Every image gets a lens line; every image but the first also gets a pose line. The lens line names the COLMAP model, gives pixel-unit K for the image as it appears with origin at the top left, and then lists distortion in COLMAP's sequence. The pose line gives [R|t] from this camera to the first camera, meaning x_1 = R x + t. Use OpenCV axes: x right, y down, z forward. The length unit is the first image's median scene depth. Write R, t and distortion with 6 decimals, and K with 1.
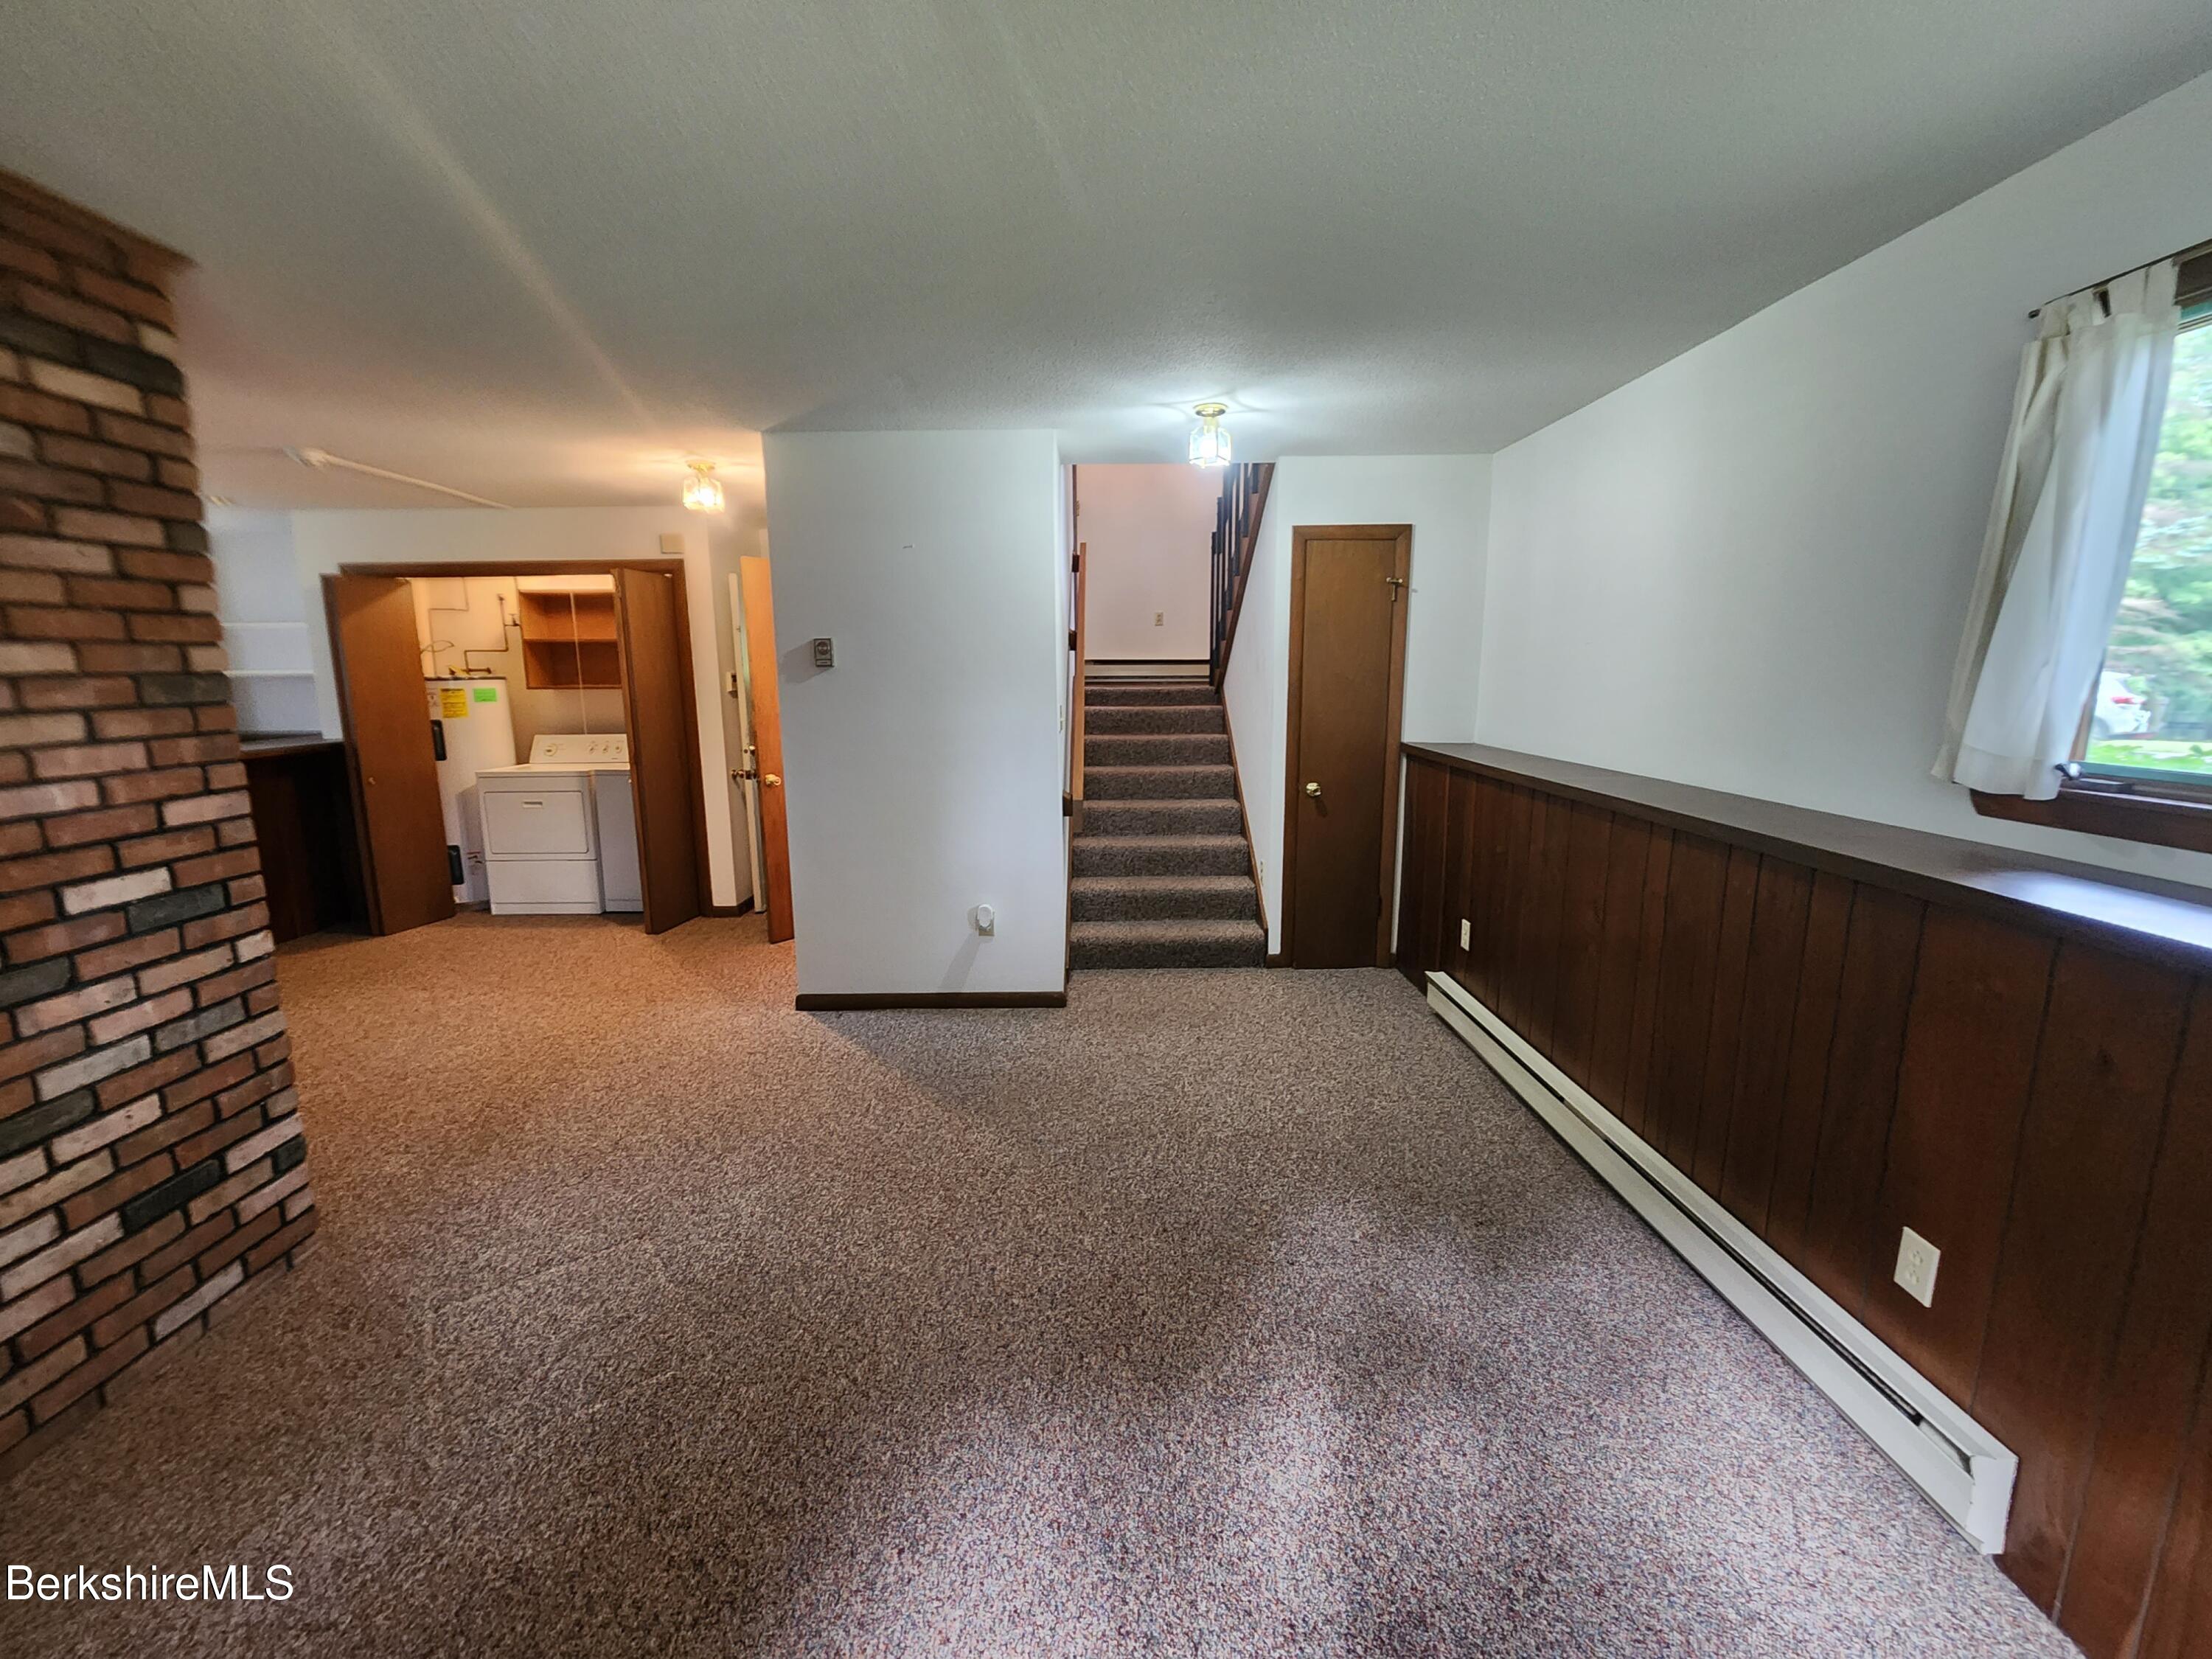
lens RADIAL K [[904.1, 0, 1102.4], [0, 904.1, 824.2], [0, 0, 1]] dist [0.000175, 0.000023]
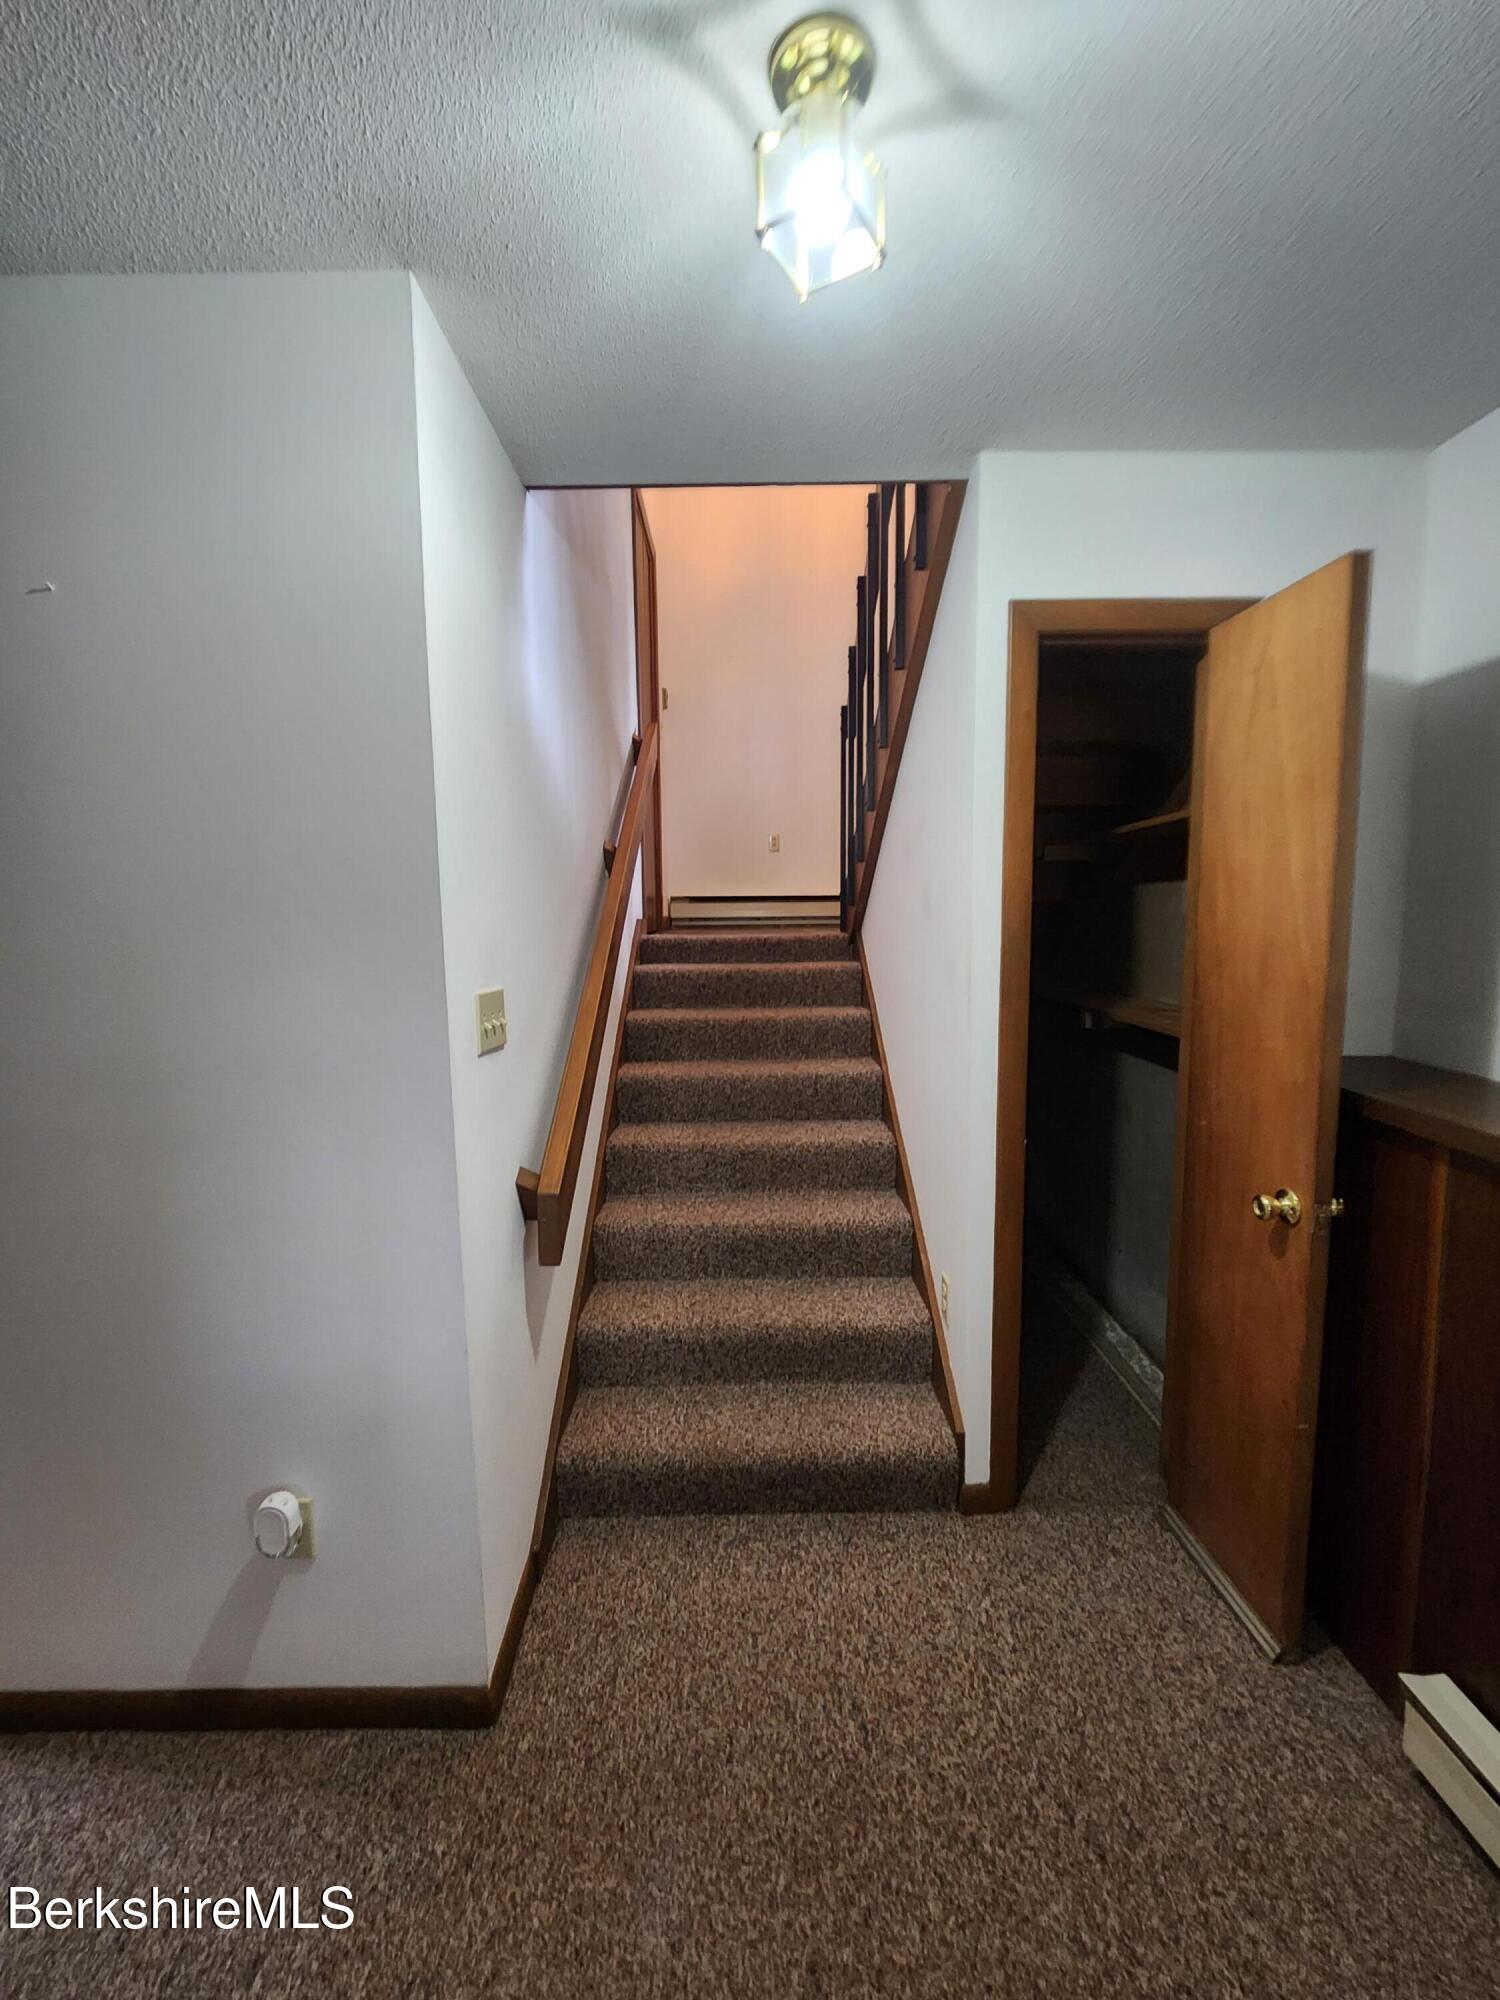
lens RADIAL K [[817.5, 0, 748.3], [0, 817.5, 1000.5], [0, 0, 1]] dist [0.000175, 0.000023]
pose [[0.999978, -0.006561, 0.000378, 0.058106], [0.006572, 0.998282, -0.058225, -0.079082], [0.000004, 0.058227, 0.998303, 0.463947]]
